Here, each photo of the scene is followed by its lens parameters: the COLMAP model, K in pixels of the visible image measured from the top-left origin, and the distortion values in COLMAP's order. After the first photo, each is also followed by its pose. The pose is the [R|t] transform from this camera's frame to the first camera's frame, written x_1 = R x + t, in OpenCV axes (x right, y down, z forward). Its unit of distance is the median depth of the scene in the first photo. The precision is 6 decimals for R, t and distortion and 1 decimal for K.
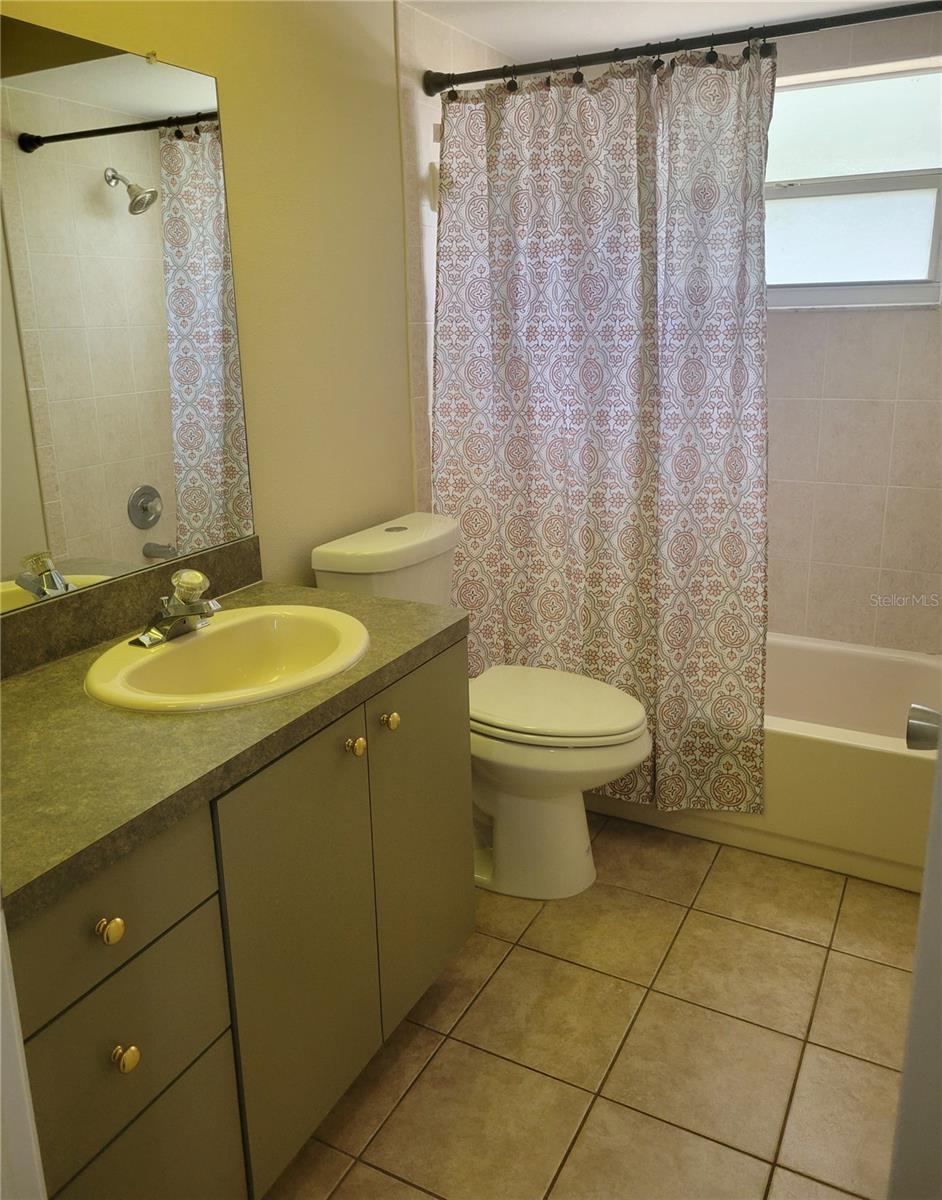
lens RADIAL K [[947.7, 0, 474.5], [0, 947.7, 560.7], [0, 0, 1]] dist [0.046089, -0.018894]
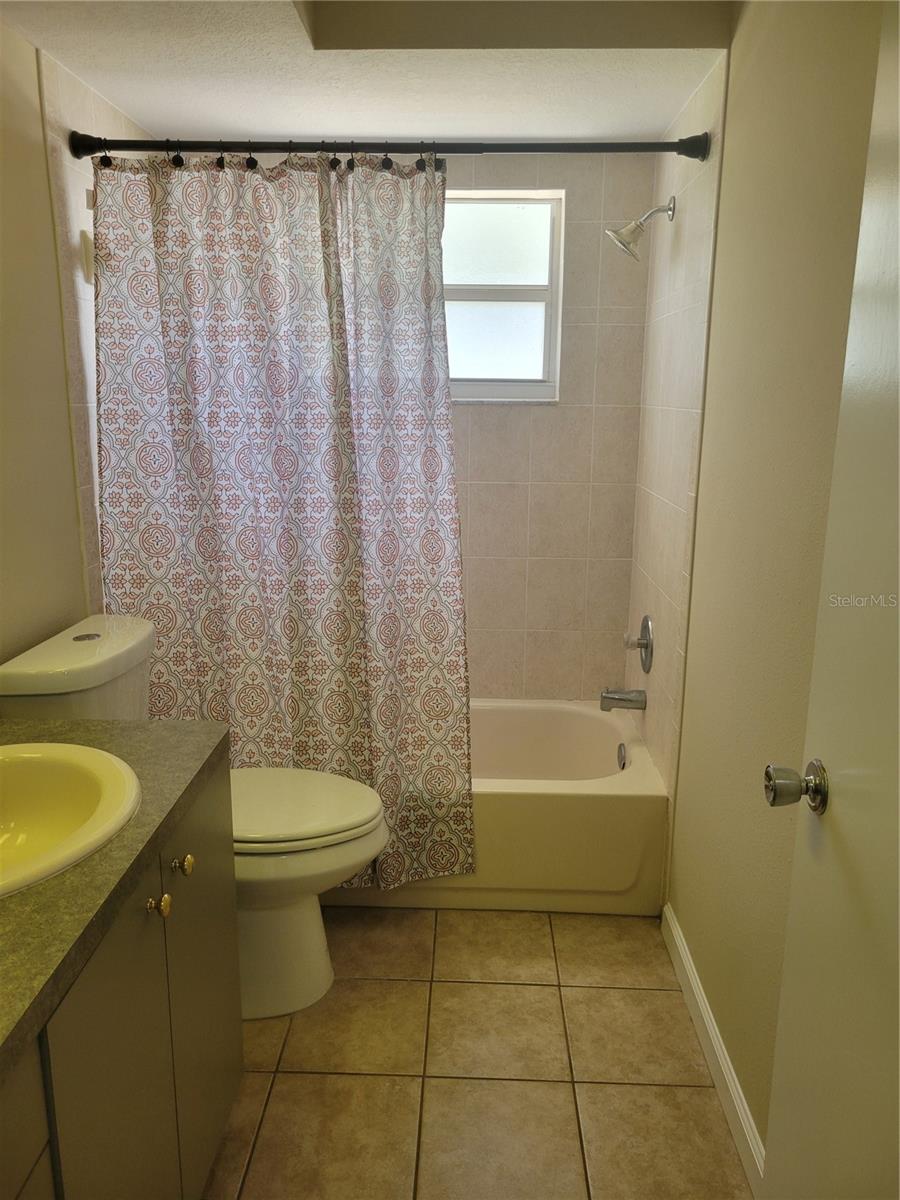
lens RADIAL K [[898.2, 0, 447.2], [0, 898.2, 594.1], [0, 0, 1]] dist [0.049164, -0.037172]
pose [[0.894724, -0.070958, 0.440946, -0.149868], [0.087906, 0.995964, -0.018098, -0.028180], [-0.437882, 0.054954, 0.897351, 0.097473]]
